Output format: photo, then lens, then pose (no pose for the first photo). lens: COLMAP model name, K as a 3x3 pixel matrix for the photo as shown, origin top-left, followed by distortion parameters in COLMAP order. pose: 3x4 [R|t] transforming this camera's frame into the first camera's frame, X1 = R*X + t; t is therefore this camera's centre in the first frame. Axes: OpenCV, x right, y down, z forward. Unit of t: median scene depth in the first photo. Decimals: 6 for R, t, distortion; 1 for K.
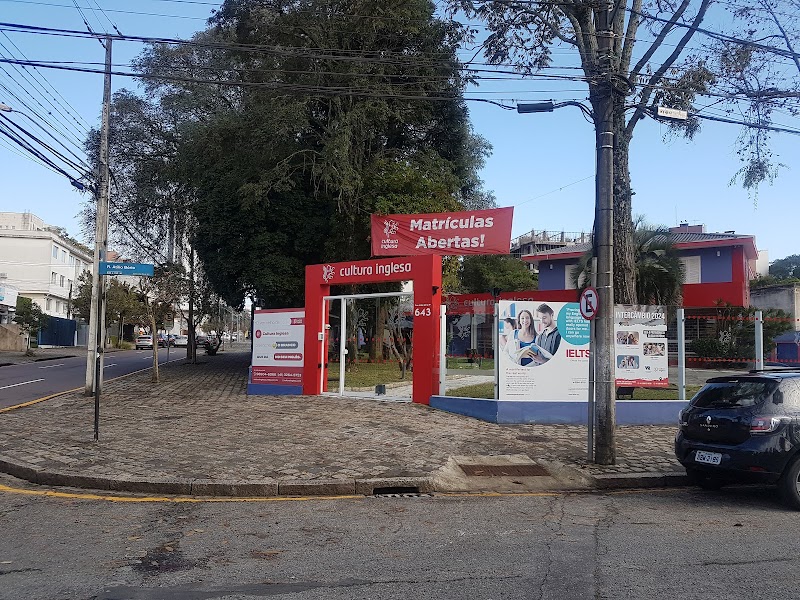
lens RADIAL K [[586.6, 0, 401.3], [0, 586.6, 310.8], [0, 0, 1]] dist [0.086450, -0.000940]
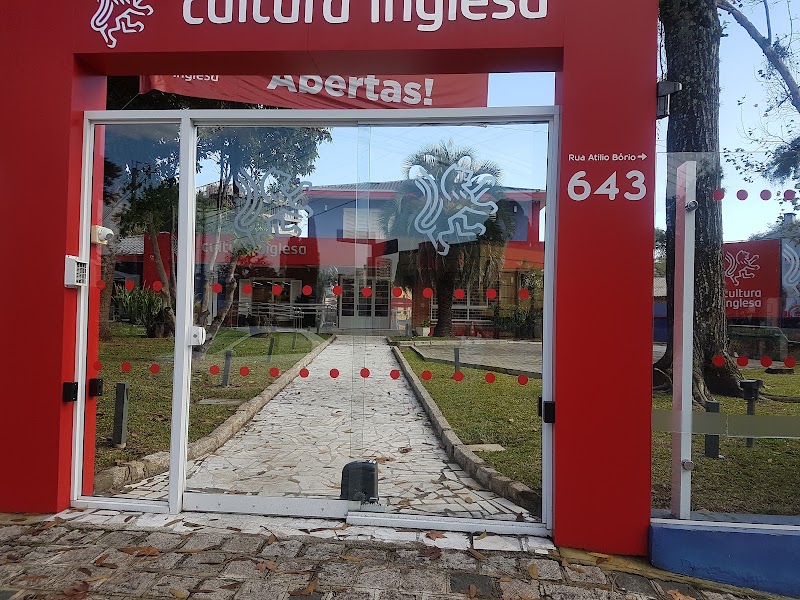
lens RADIAL K [[586.6, 0, 401.3], [0, 586.6, 310.8], [0, 0, 1]] dist [0.086450, -0.000940]
pose [[0.862457, 0.015282, 0.505899, -0.177864], [-0.047564, 0.997568, 0.050951, 0.049689], [-0.503890, -0.068006, 0.861087, 0.872397]]
